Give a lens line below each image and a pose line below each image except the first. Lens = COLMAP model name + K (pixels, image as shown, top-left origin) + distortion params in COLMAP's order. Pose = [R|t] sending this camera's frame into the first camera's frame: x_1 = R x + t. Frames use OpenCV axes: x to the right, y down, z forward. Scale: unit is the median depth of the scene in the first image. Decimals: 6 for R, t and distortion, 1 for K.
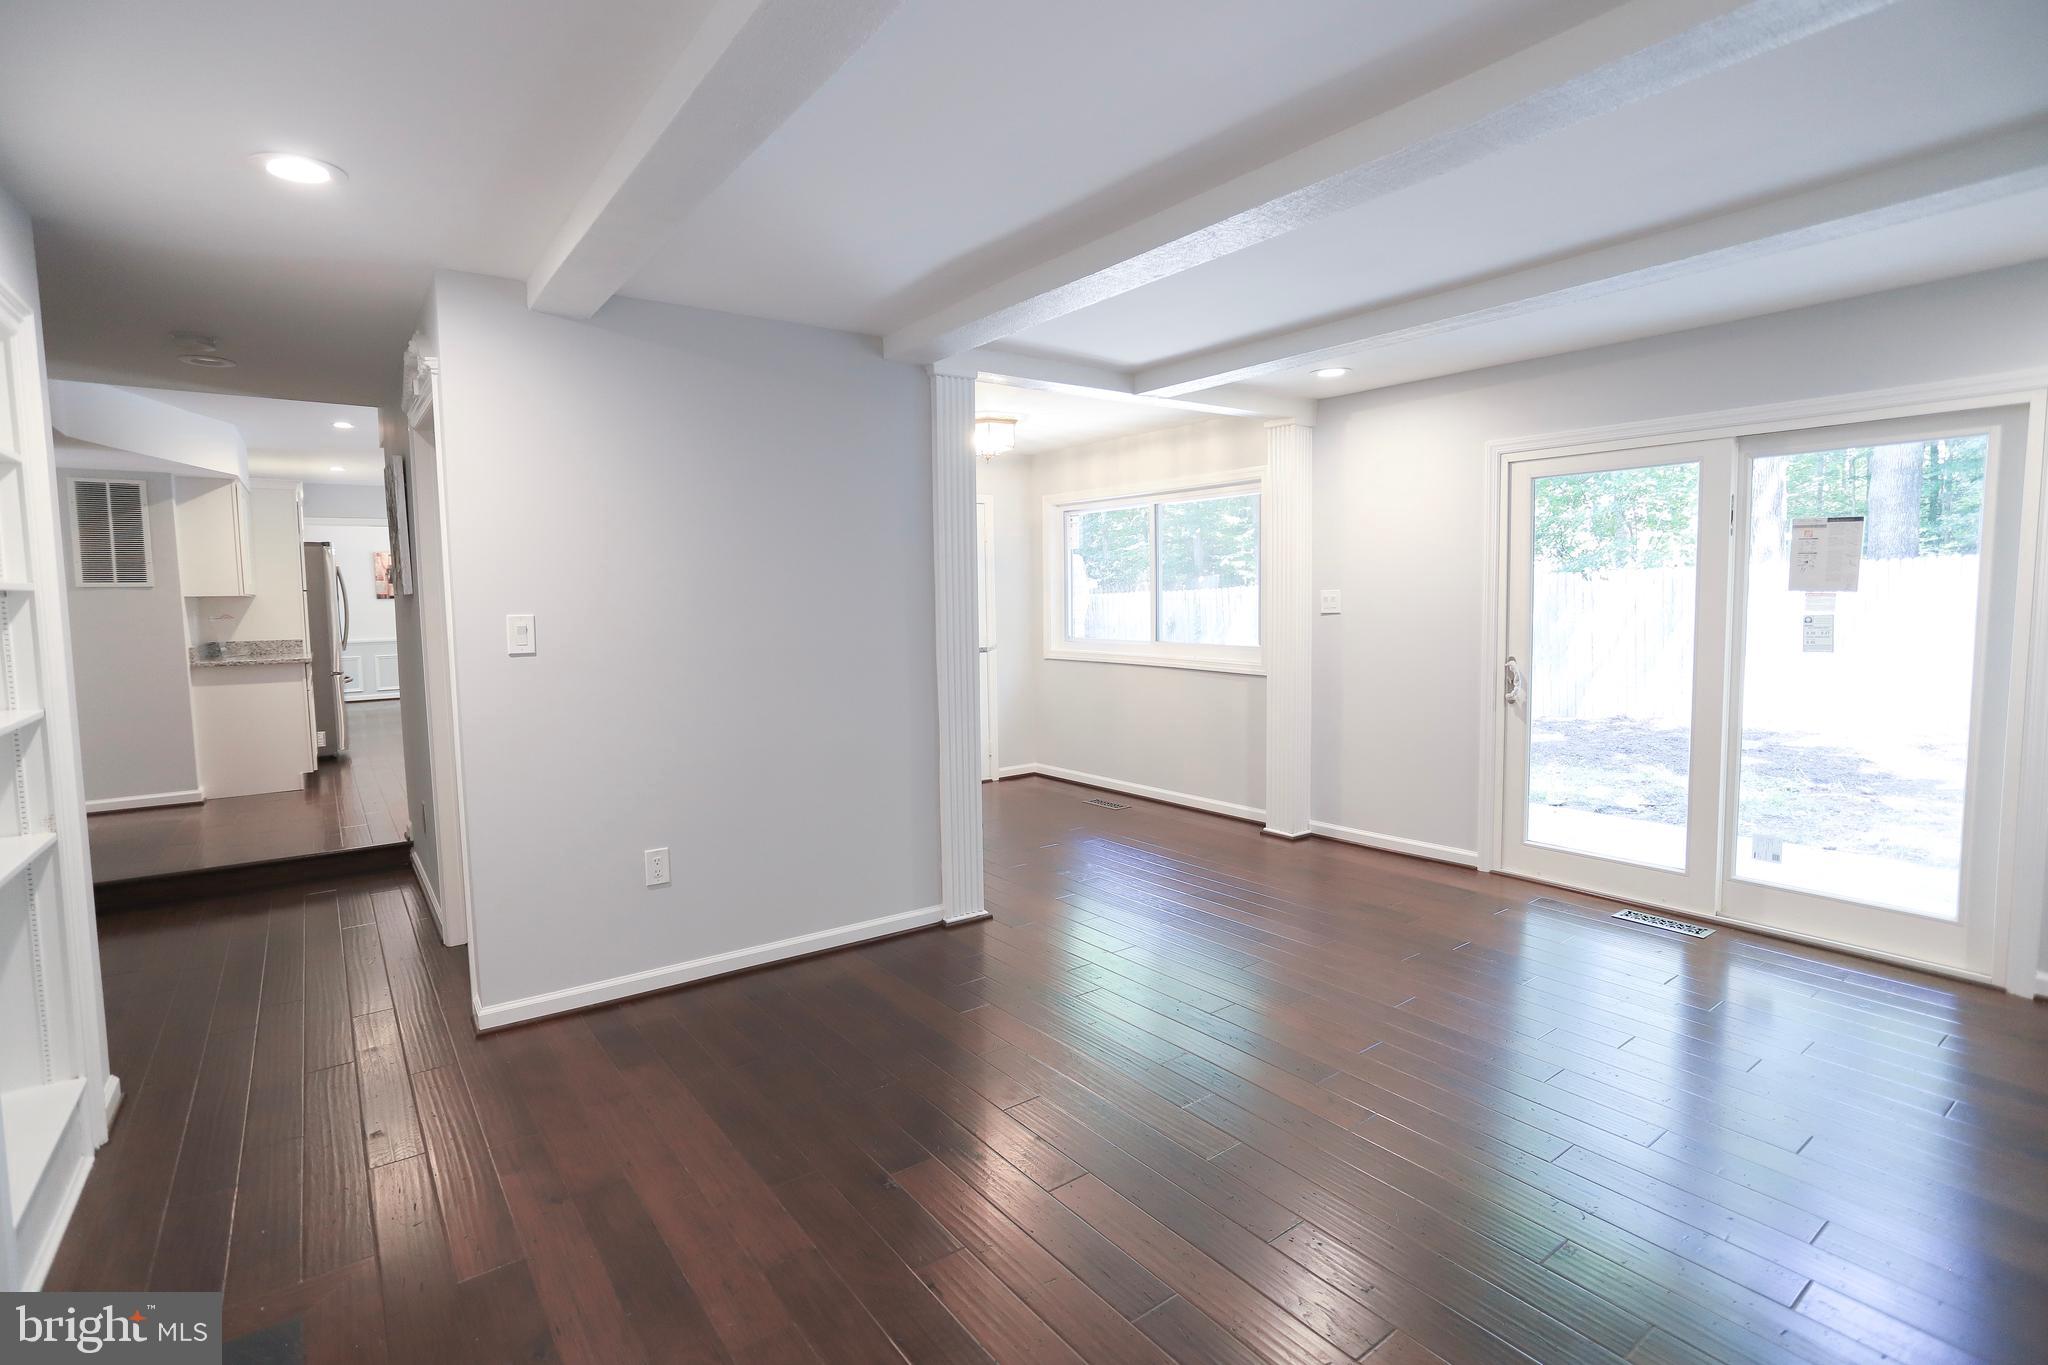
lens RADIAL K [[995.5, 0, 1025.9], [0, 995.5, 671.6], [0, 0, 1]] dist [-0.059654, 0.033890]
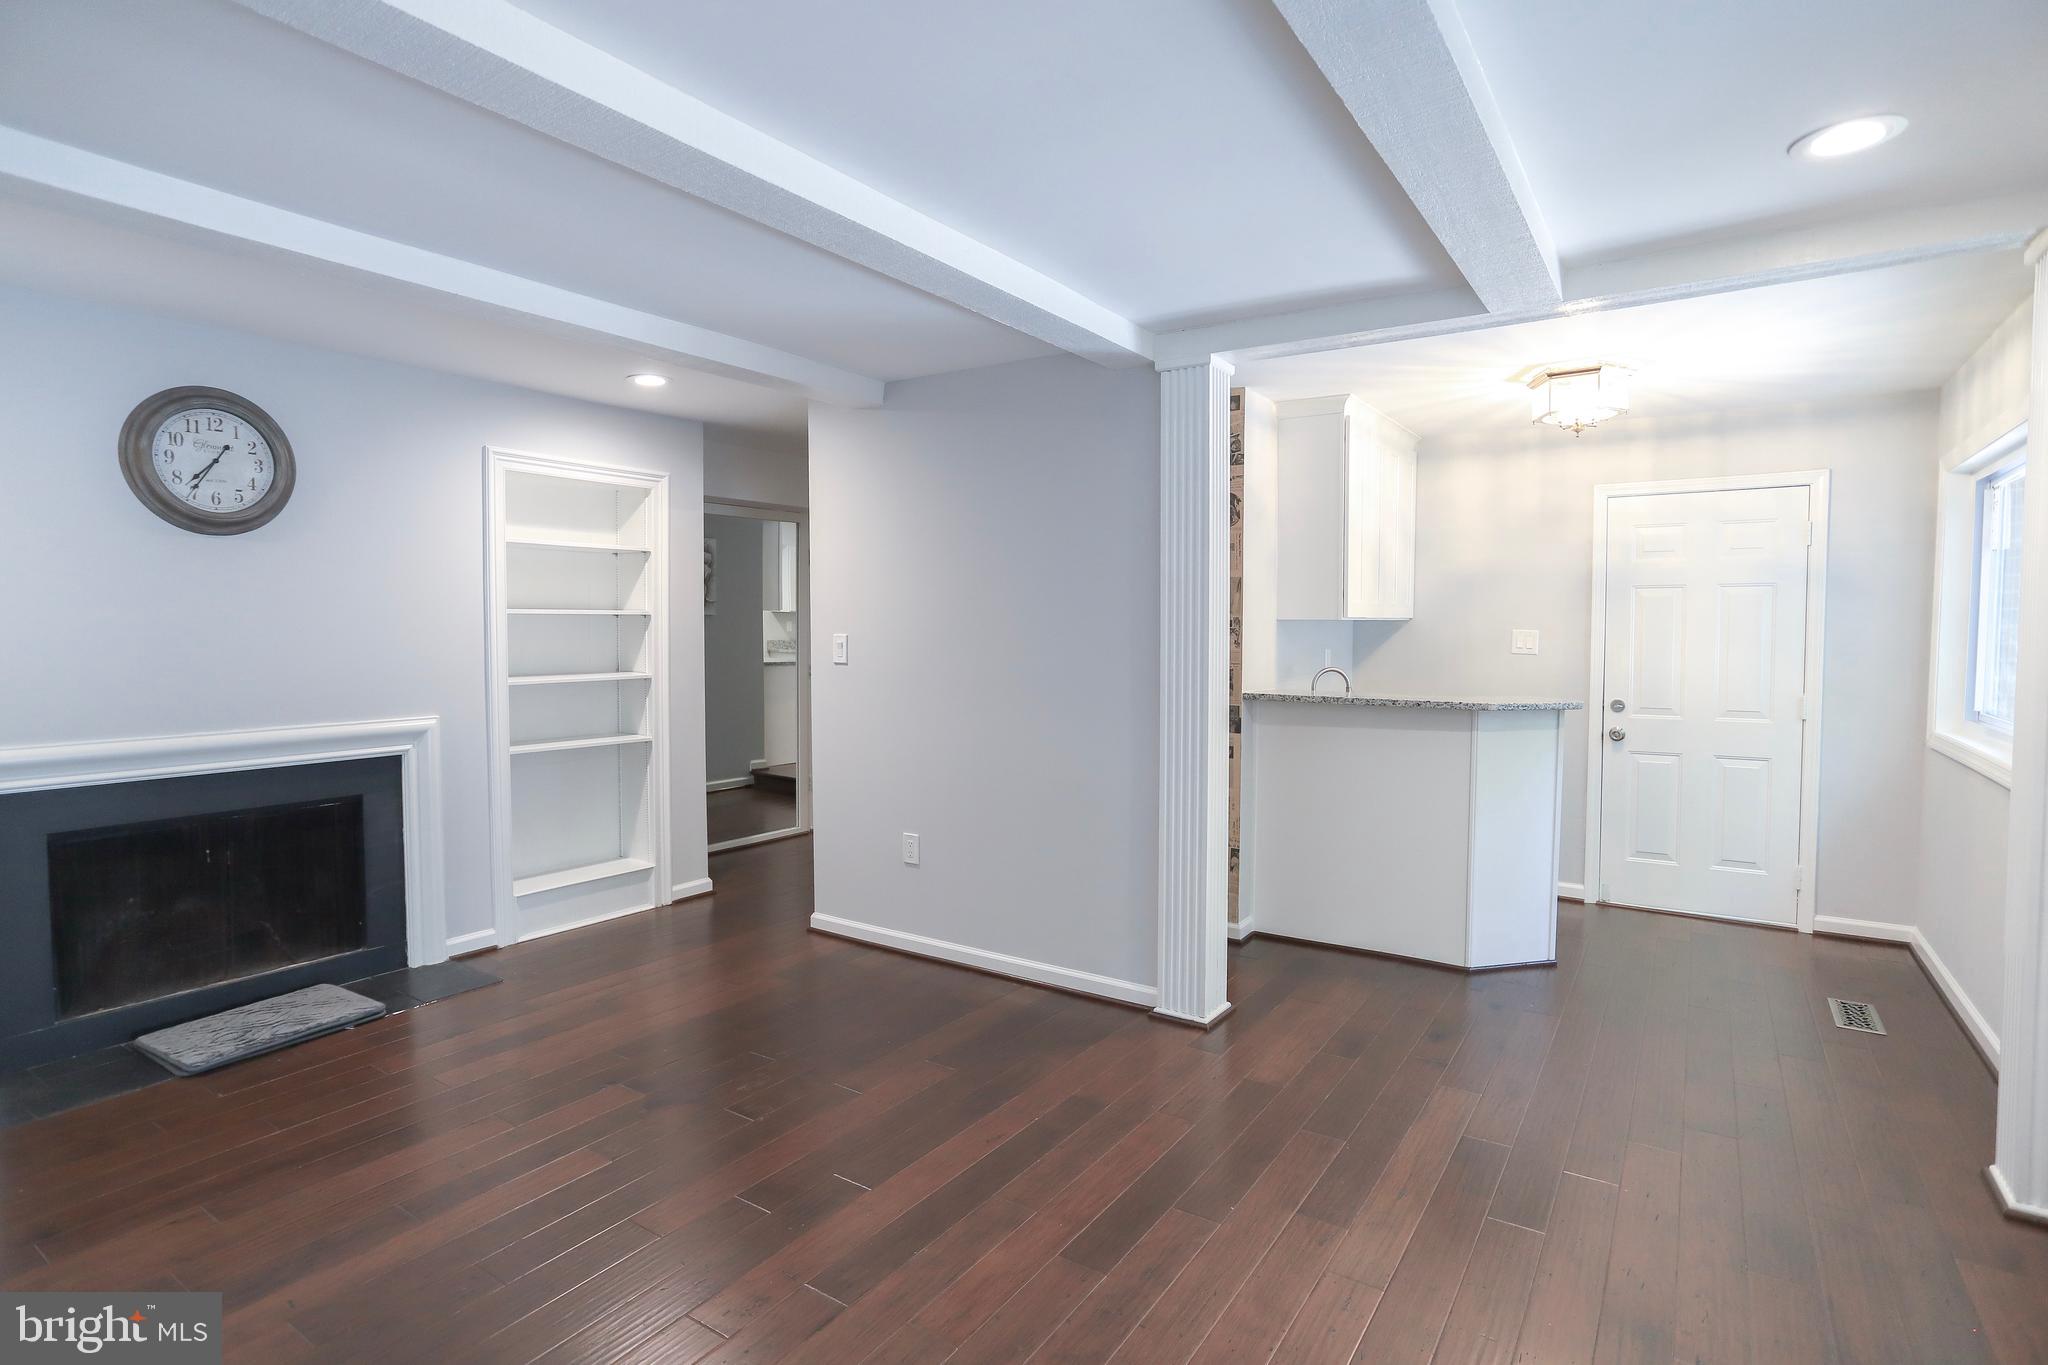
lens RADIAL K [[1041.7, 0, 1016.4], [0, 1041.7, 663.5], [0, 0, 1]] dist [-0.068804, 0.042956]
pose [[0.326660, 0.046840, -0.943980, 0.737055], [-0.084066, 0.996253, 0.020343, -0.053627], [0.941396, 0.072711, 0.329374, 0.604307]]
